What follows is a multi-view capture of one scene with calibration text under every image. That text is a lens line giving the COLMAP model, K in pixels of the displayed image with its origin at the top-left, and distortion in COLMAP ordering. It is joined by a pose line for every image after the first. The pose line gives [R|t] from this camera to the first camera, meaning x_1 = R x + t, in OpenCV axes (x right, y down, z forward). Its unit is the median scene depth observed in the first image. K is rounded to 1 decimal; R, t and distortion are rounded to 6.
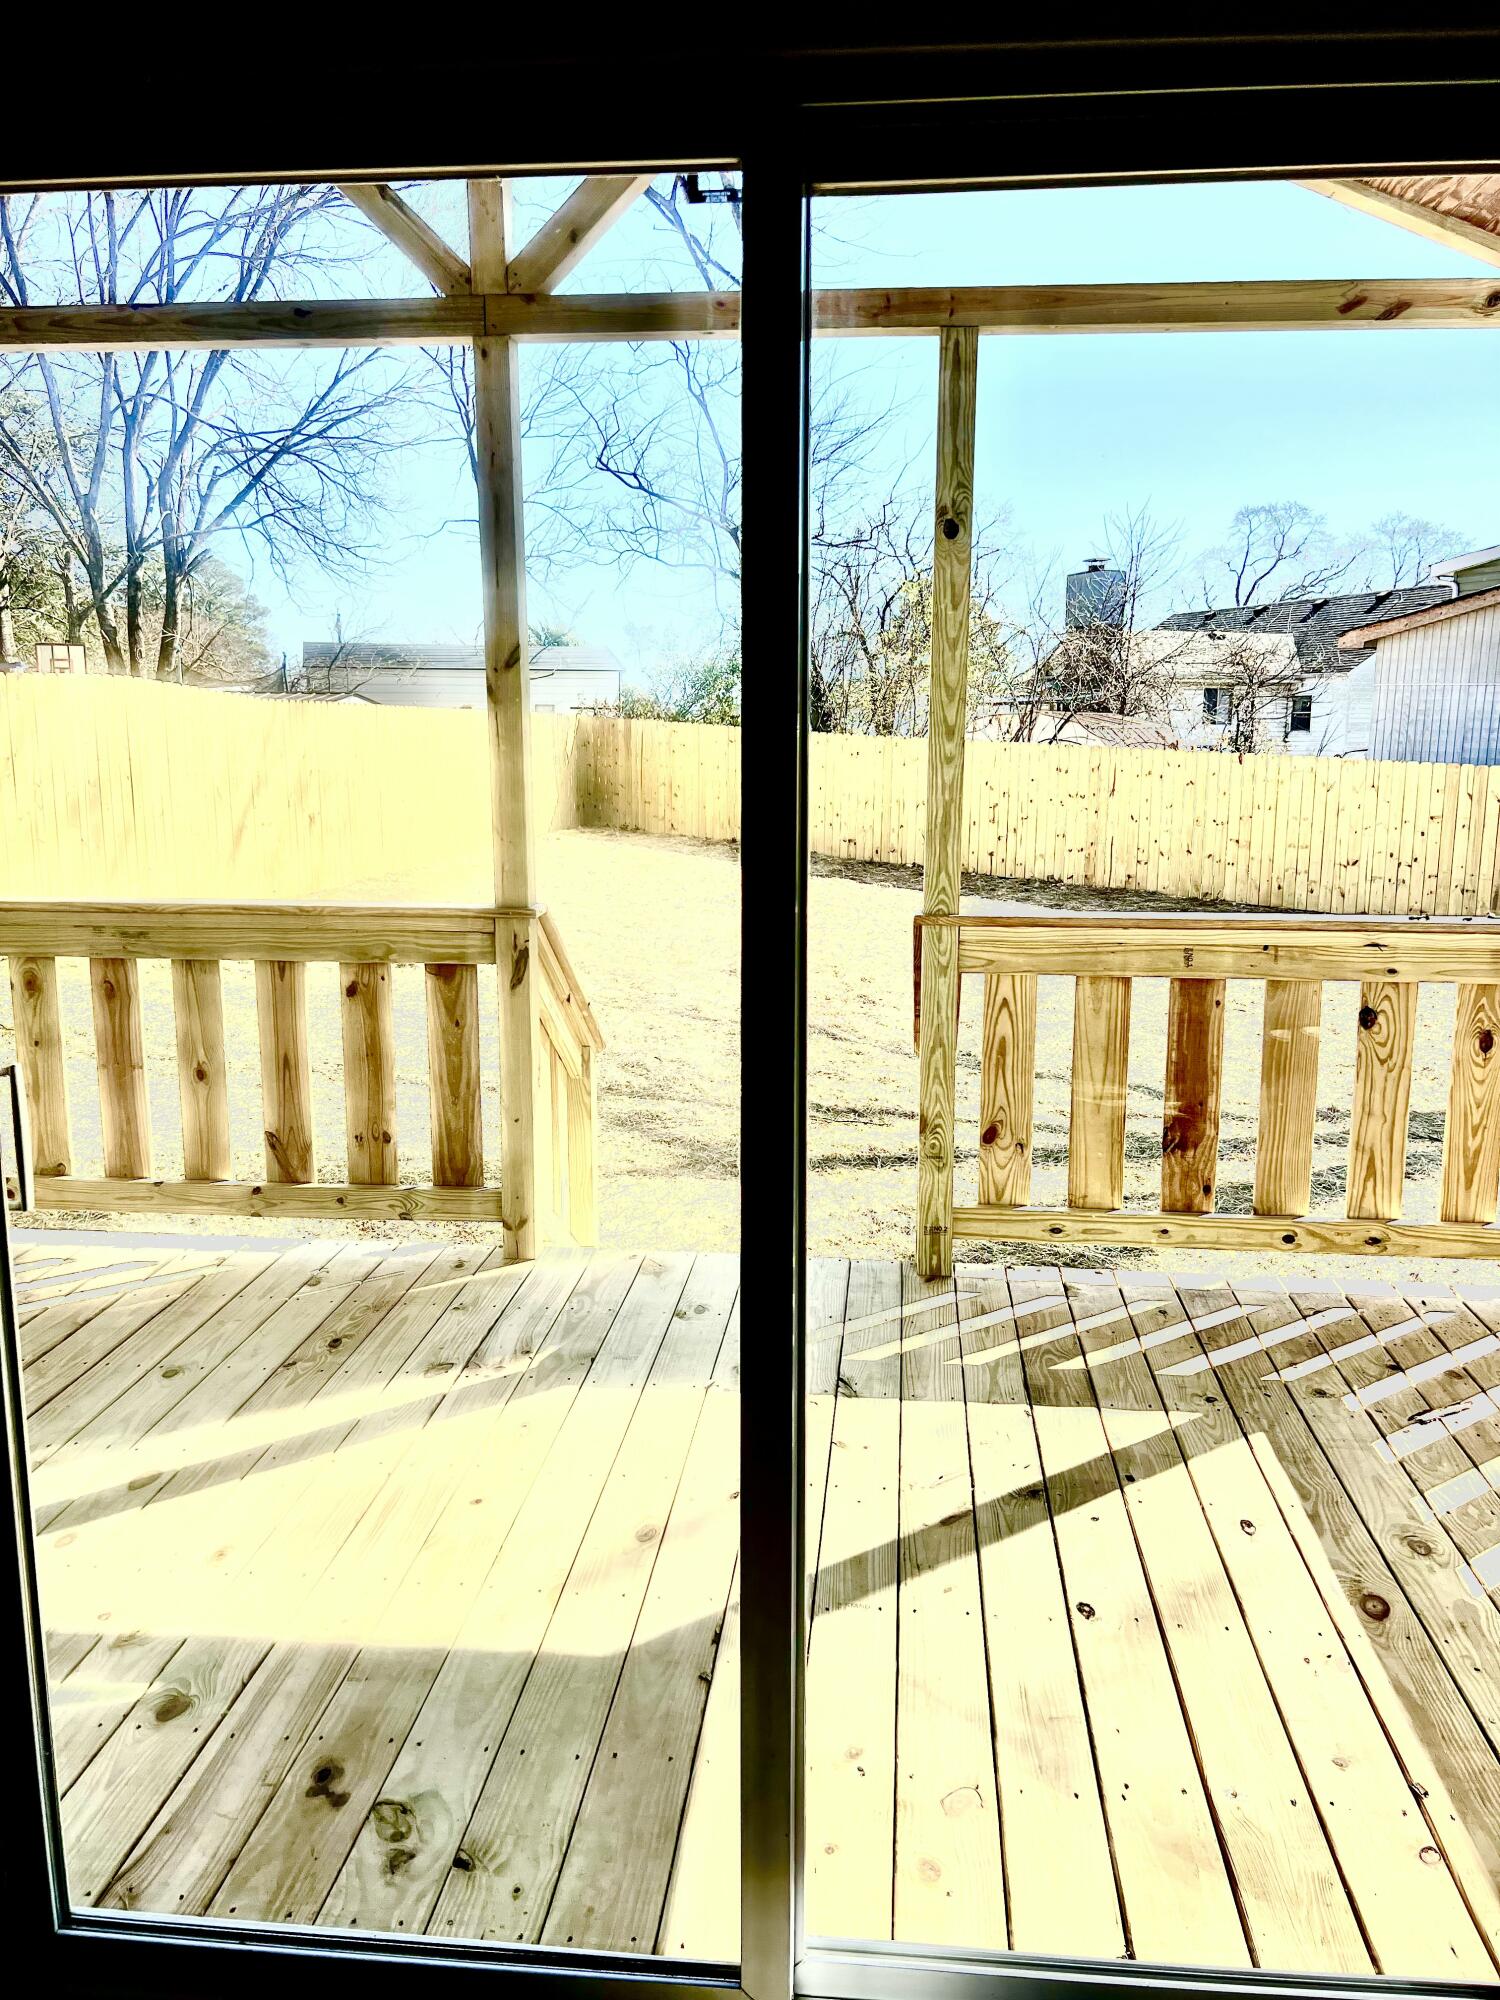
lens RADIAL K [[1498.0, 0, 768.2], [0, 1498.0, 993.1], [0, 0, 1]] dist [0.043148, -0.042070]
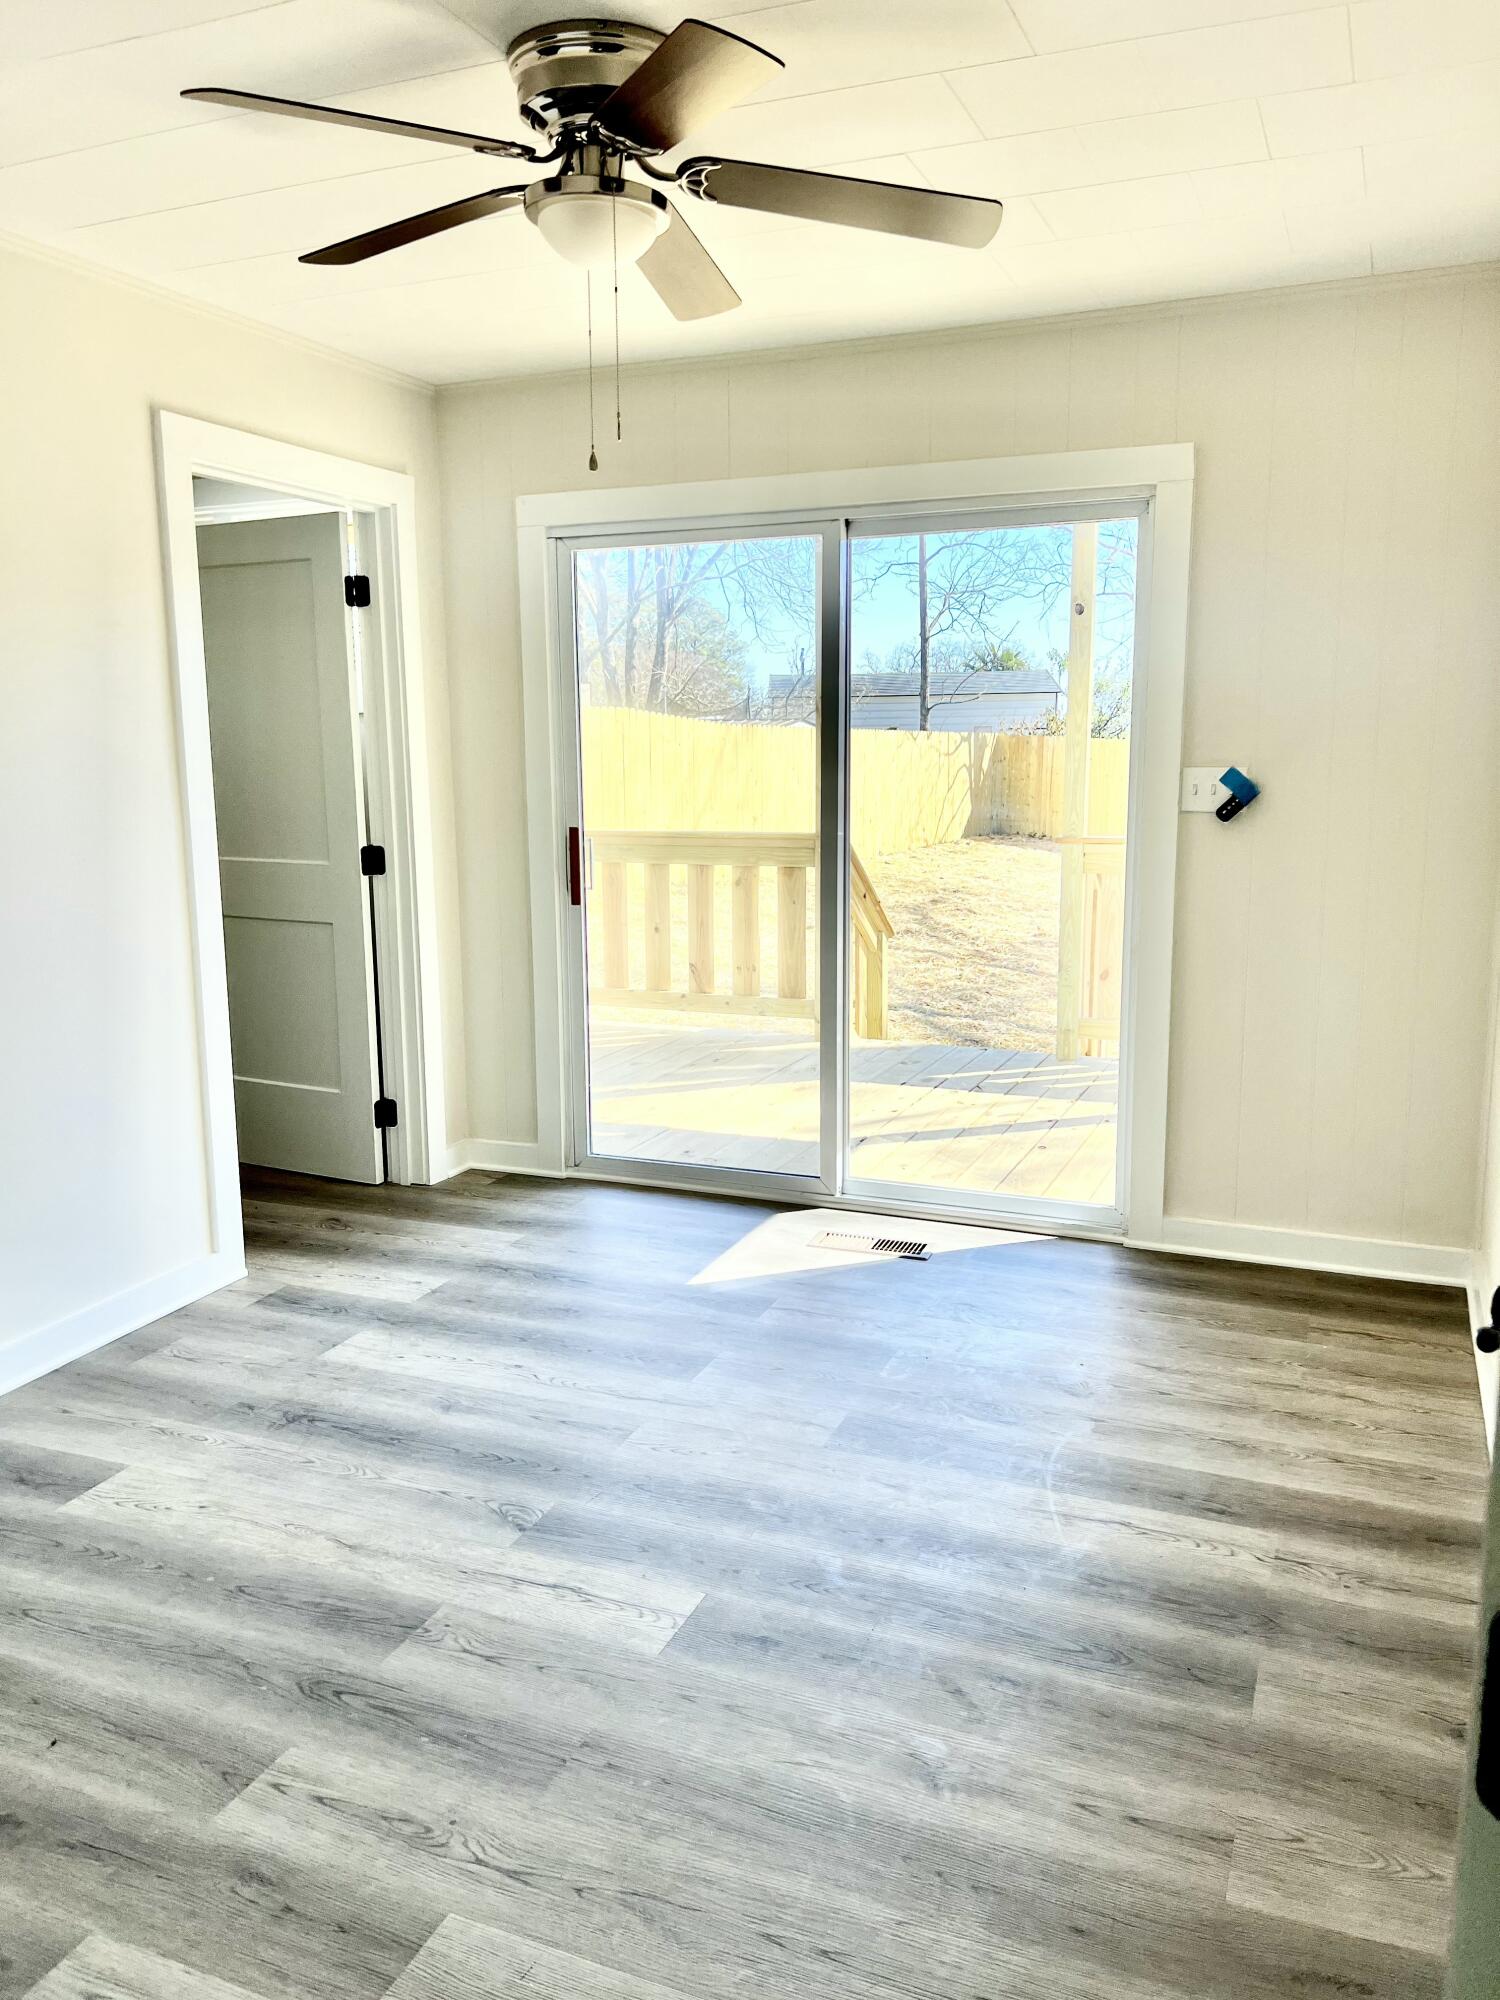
lens RADIAL K [[1498.0, 0, 741.7], [0, 1498.0, 1010.6], [0, 0, 1]] dist [0.043148, -0.042070]
pose [[0.950538, 0.044878, -0.307349, 0.267573], [-0.046314, 0.998923, 0.002621, 0.142017], [0.307135, 0.011743, 0.951593, -0.652149]]
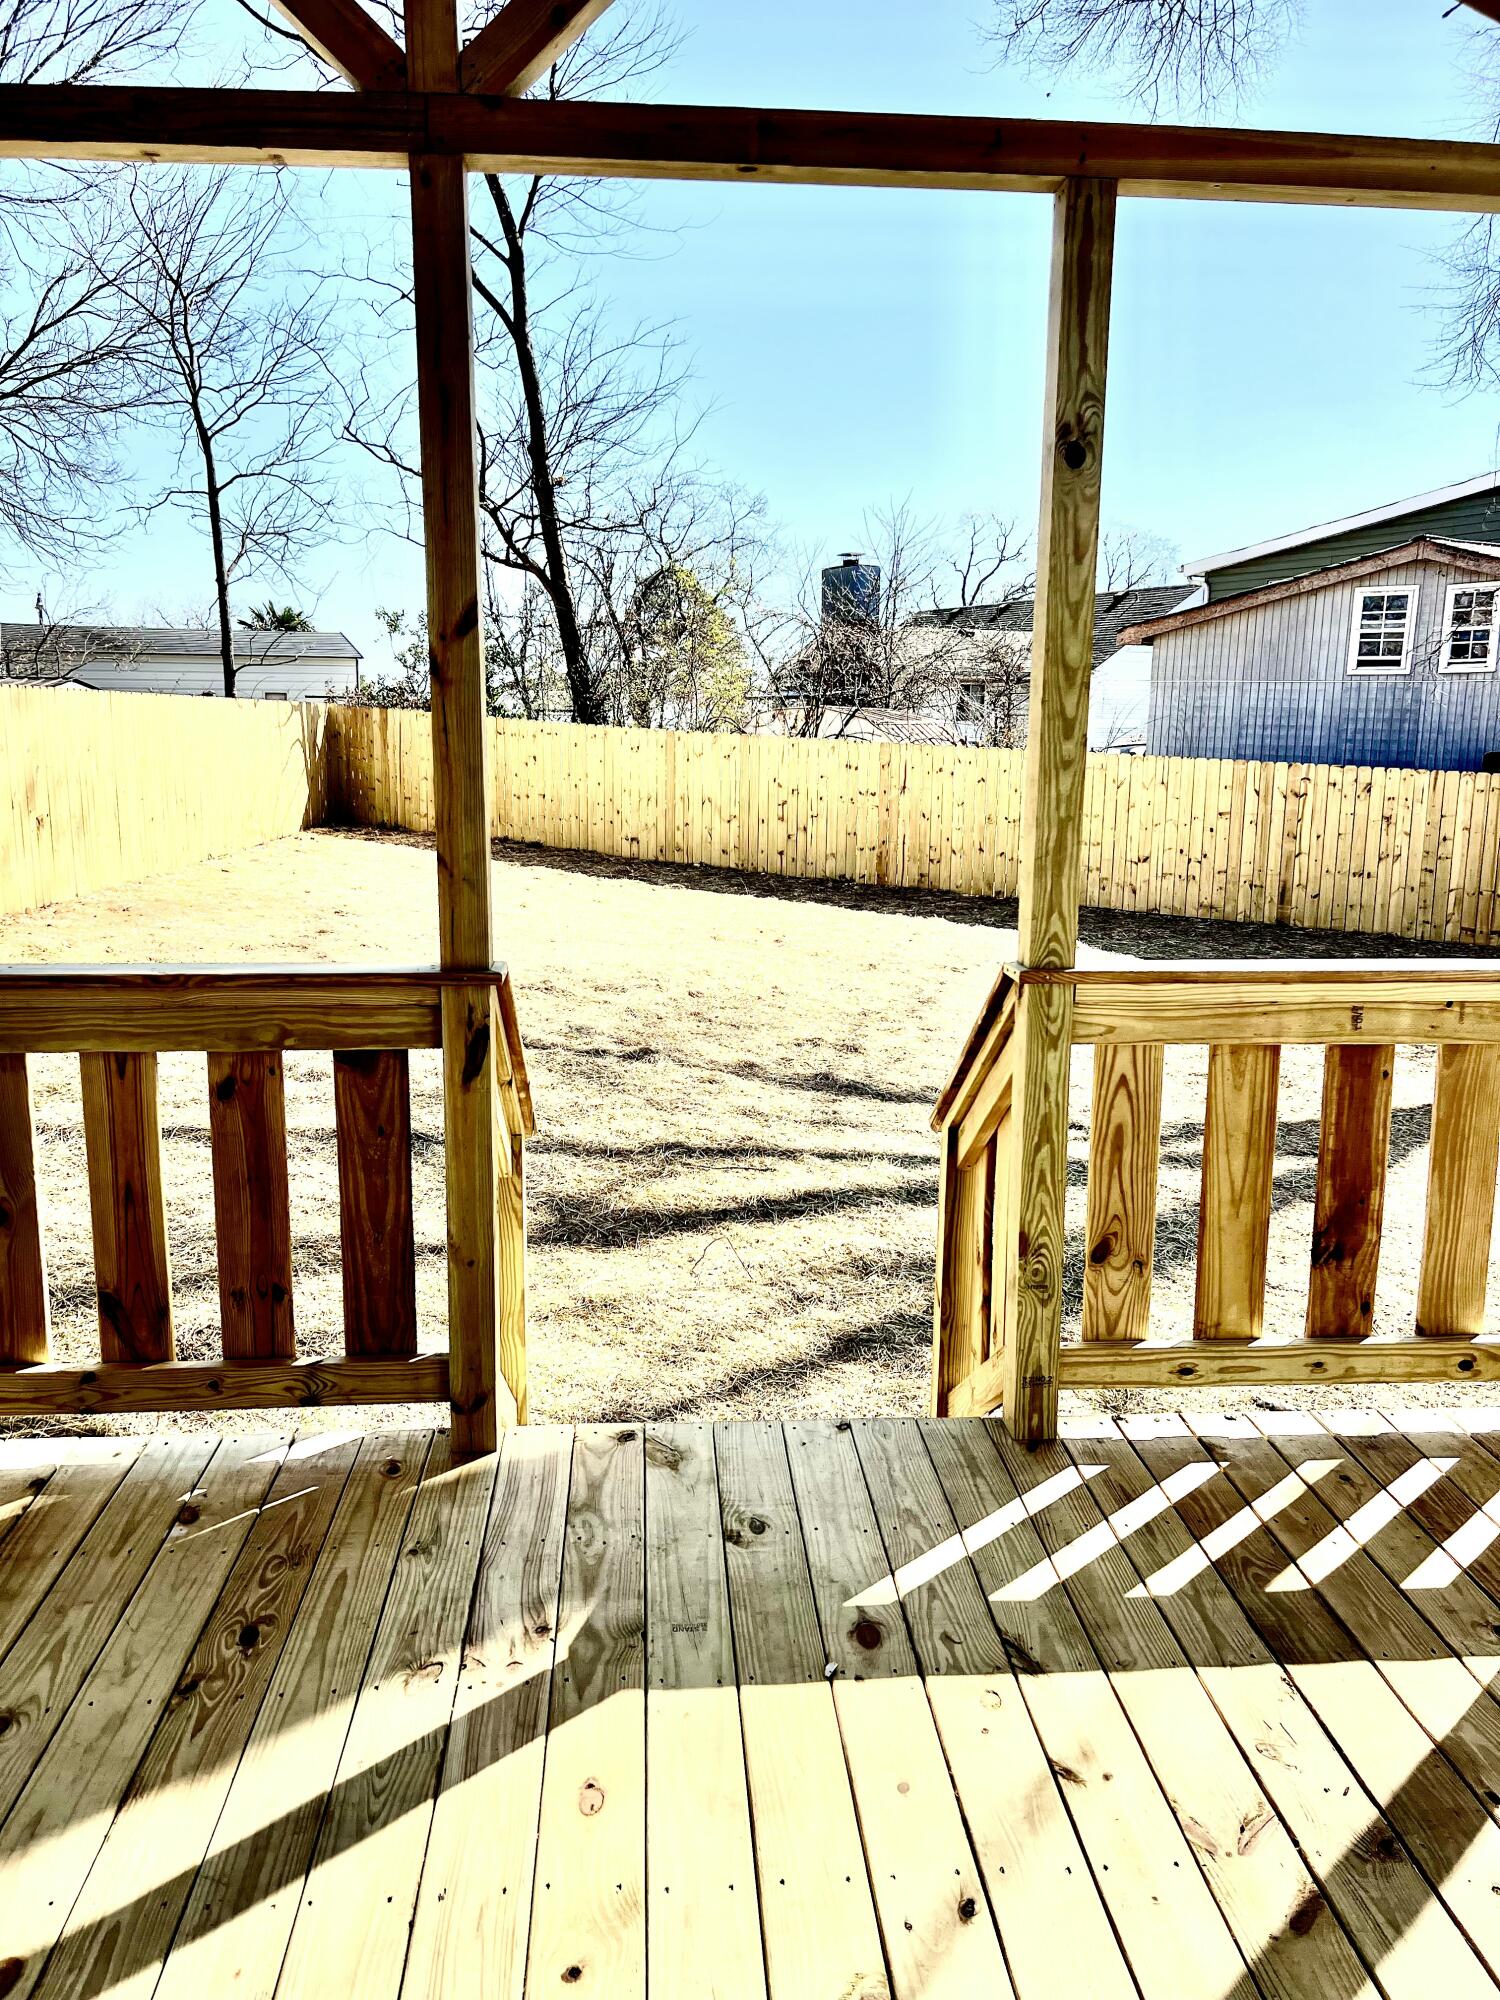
lens RADIAL K [[1498.0, 0, 752.9], [0, 1498.0, 993.0], [0, 0, 1]] dist [0.043148, -0.042070]
pose [[0.986443, -0.024295, 0.162296, -0.144895], [0.023586, 0.999702, 0.006298, -0.045592], [-0.162400, -0.002385, 0.986722, 0.258312]]
